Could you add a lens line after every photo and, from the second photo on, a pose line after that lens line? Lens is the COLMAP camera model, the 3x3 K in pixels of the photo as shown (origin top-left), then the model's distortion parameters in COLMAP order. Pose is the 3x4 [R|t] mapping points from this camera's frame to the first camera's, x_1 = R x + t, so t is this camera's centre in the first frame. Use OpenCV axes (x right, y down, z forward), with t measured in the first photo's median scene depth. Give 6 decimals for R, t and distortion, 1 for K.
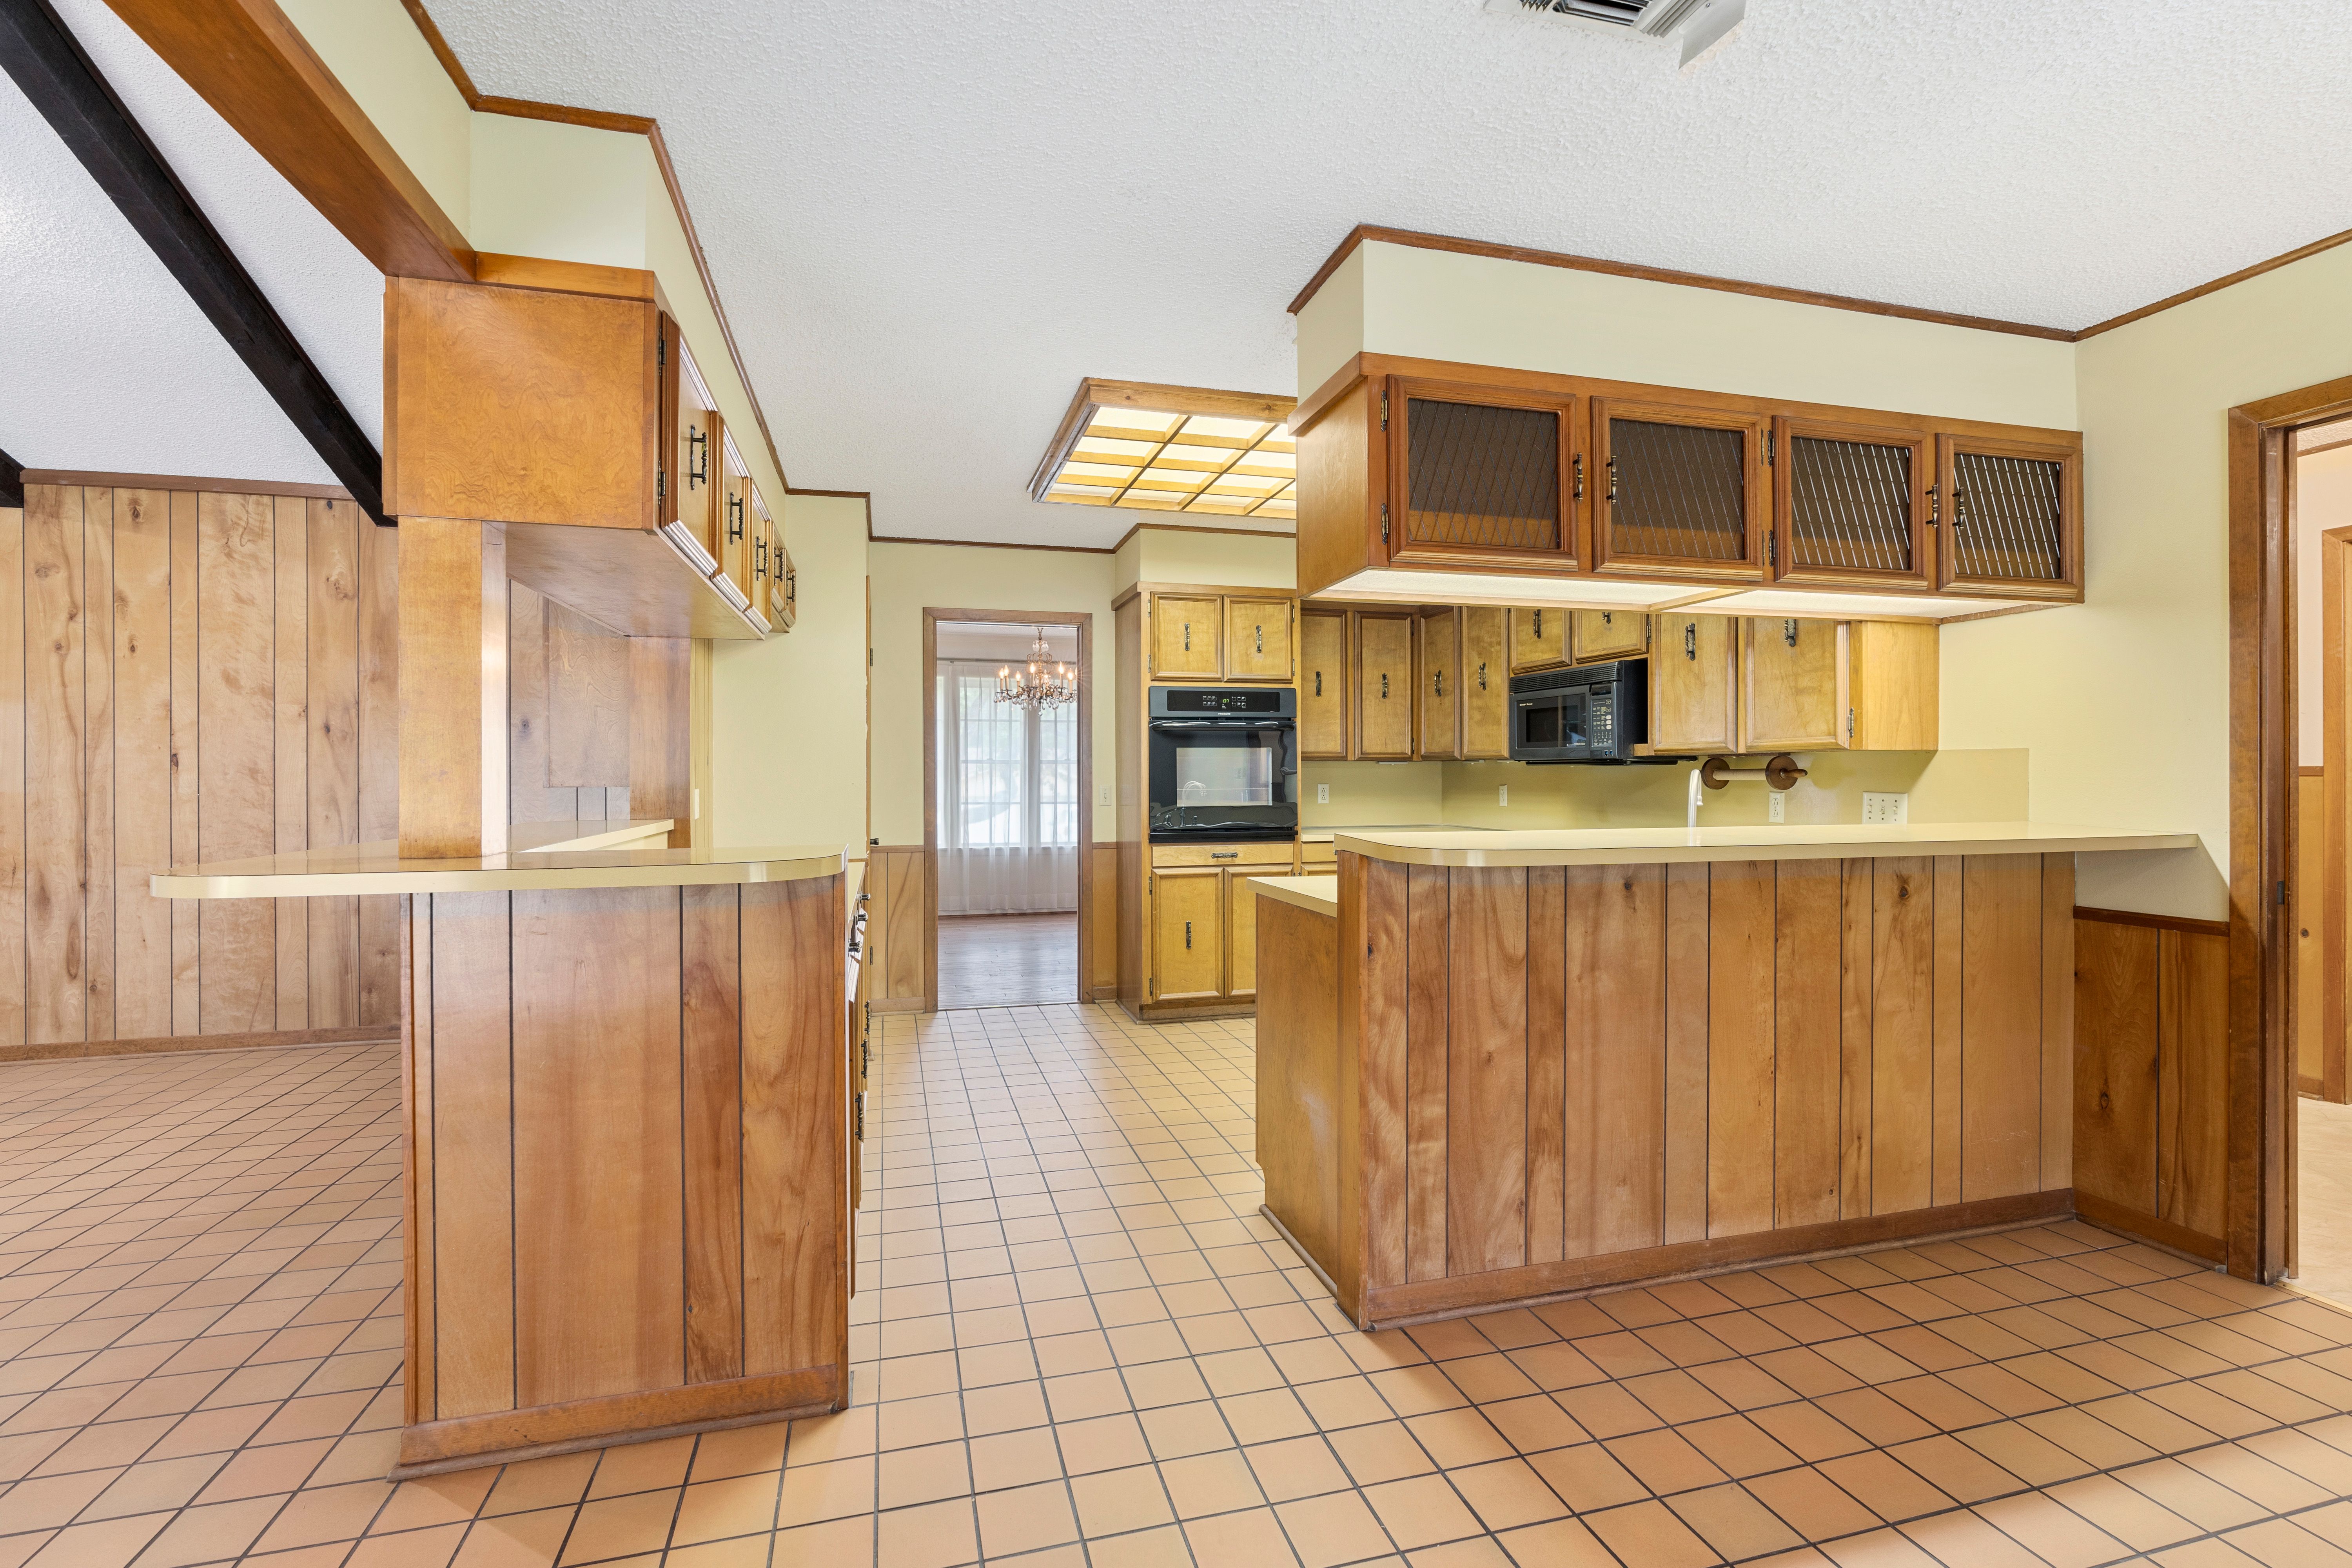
lens RADIAL K [[1064.9, 0, 1174.5], [0, 1064.9, 775.0], [0, 0, 1]] dist [-0.005685, 0.001493]
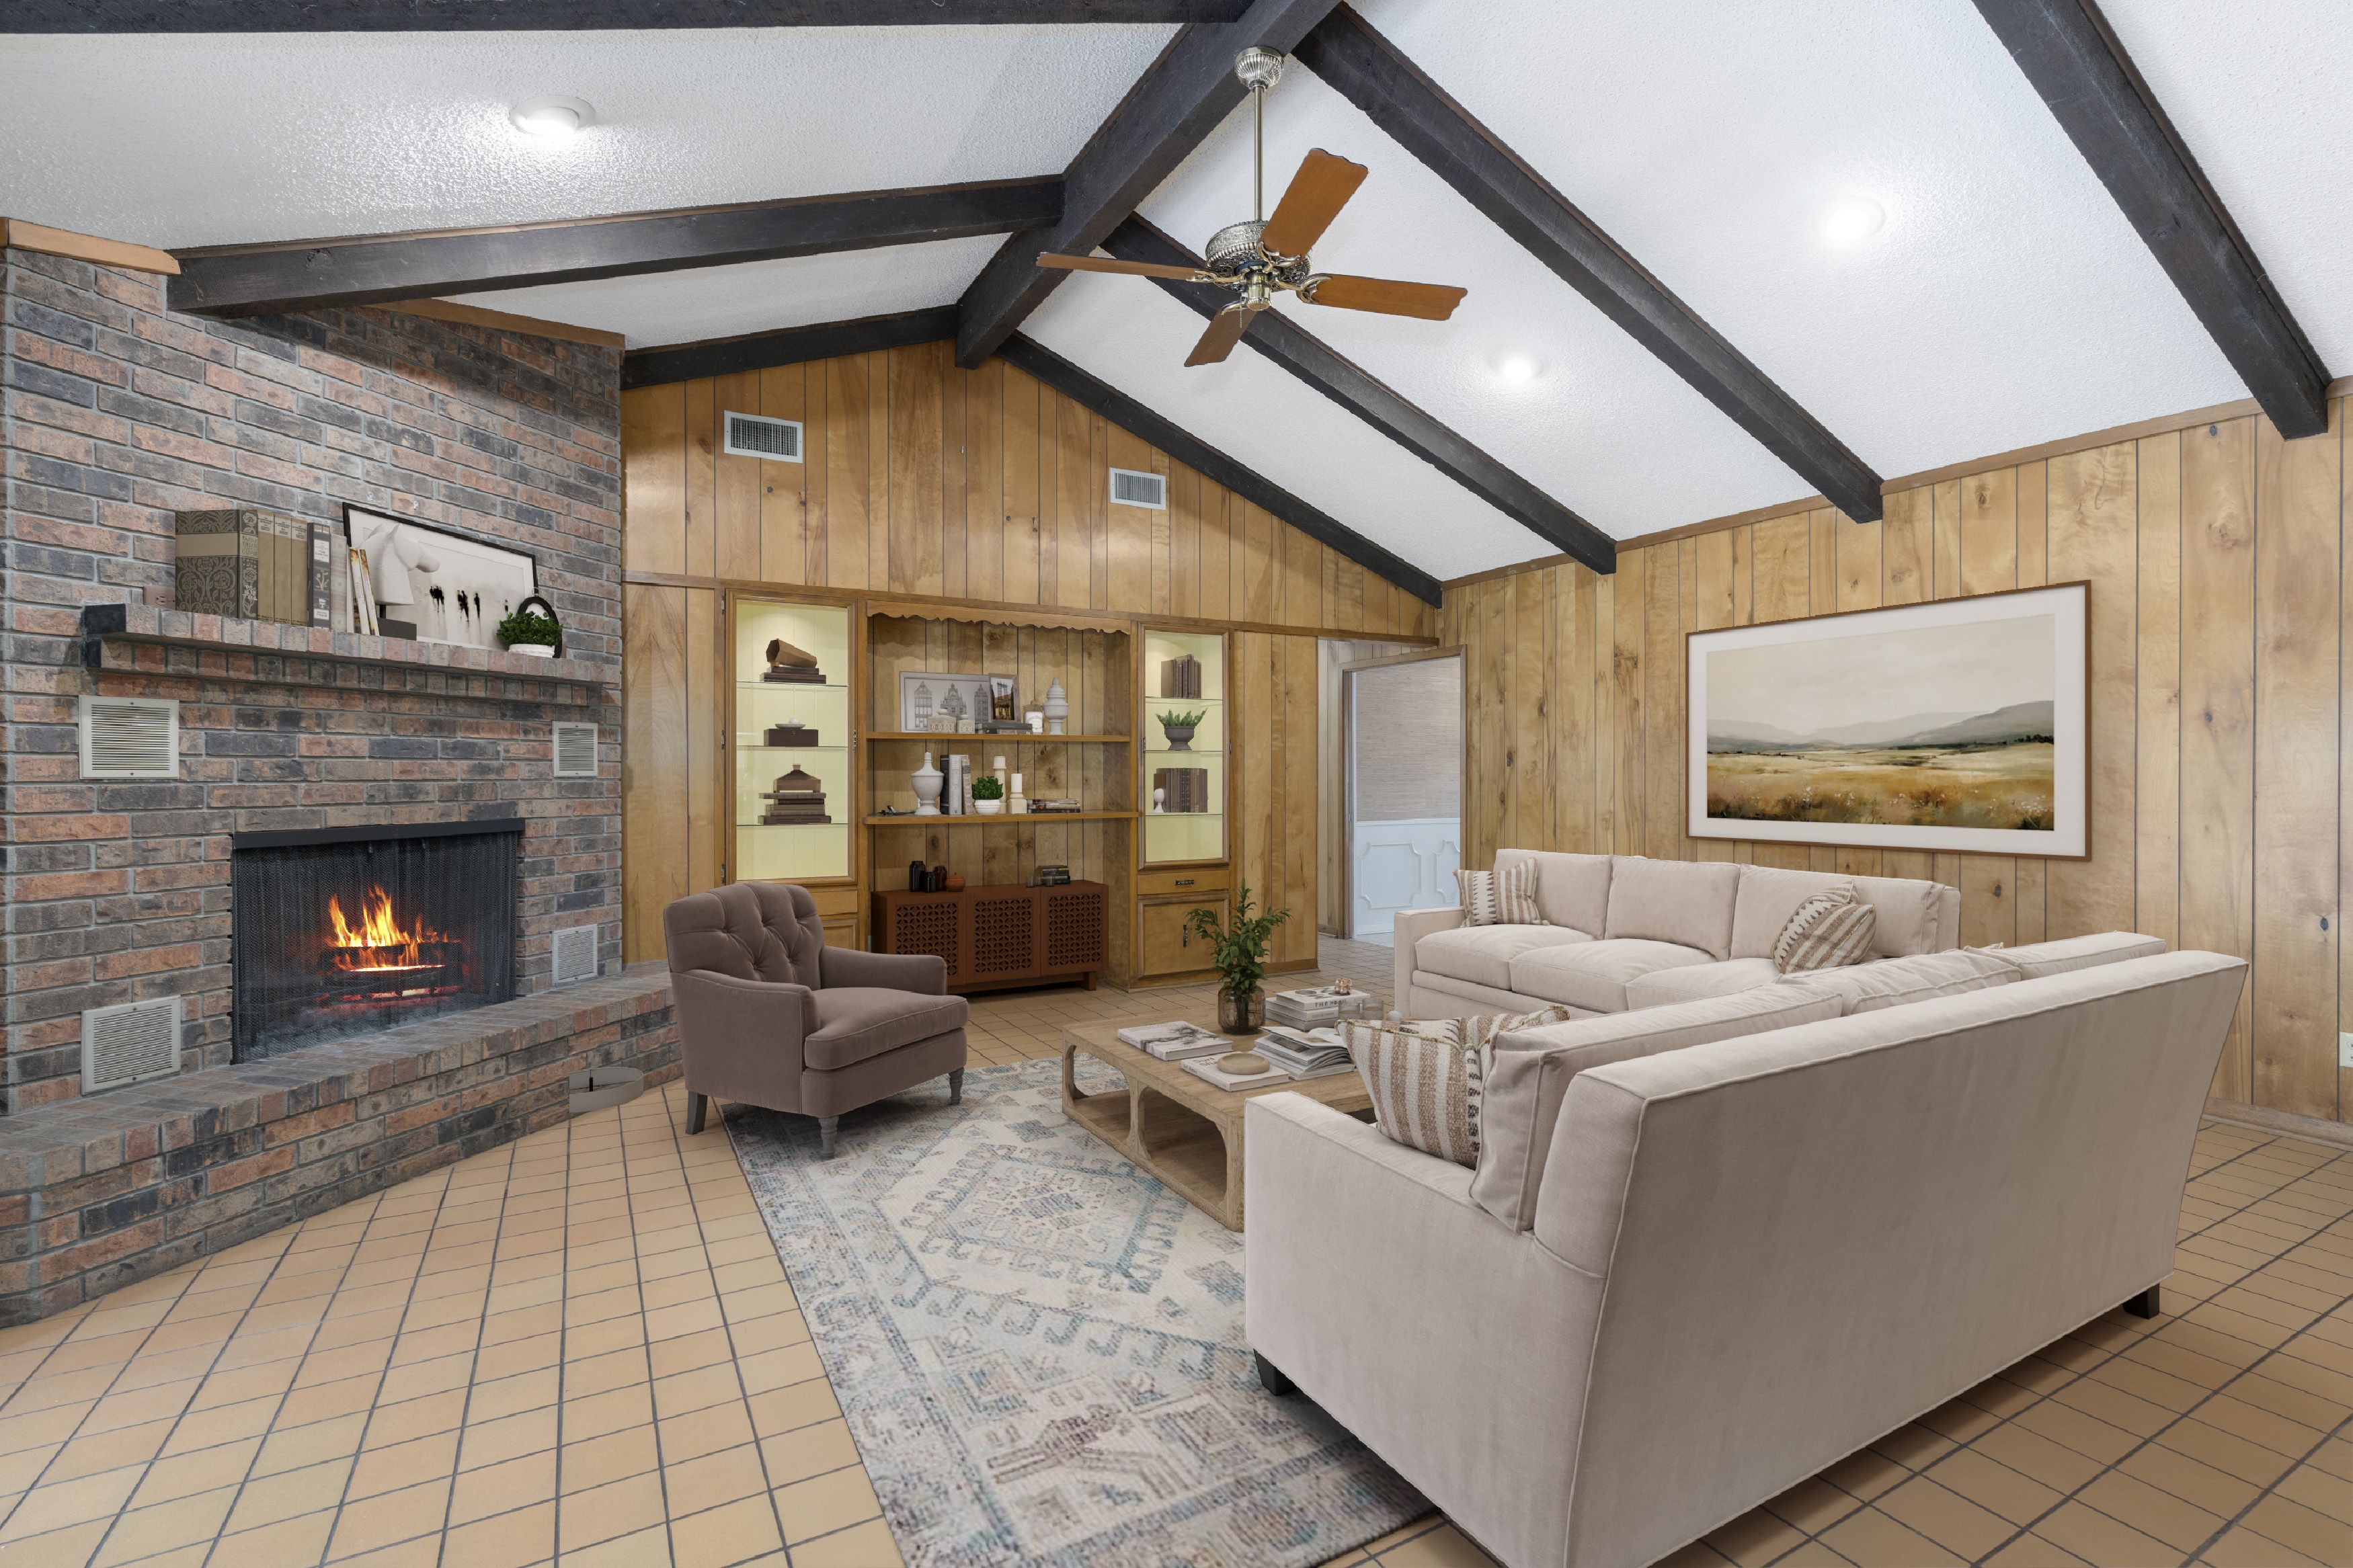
lens RADIAL K [[1065.2, 0, 1168.5], [0, 1065.2, 778.5], [0, 0, 1]] dist [-0.005685, 0.001493]
pose [[0.237087, 0.002601, -0.971485, -0.218487], [0.001427, 0.999994, 0.003026, -0.001054], [0.971487, -0.002104, 0.237082, 0.064582]]
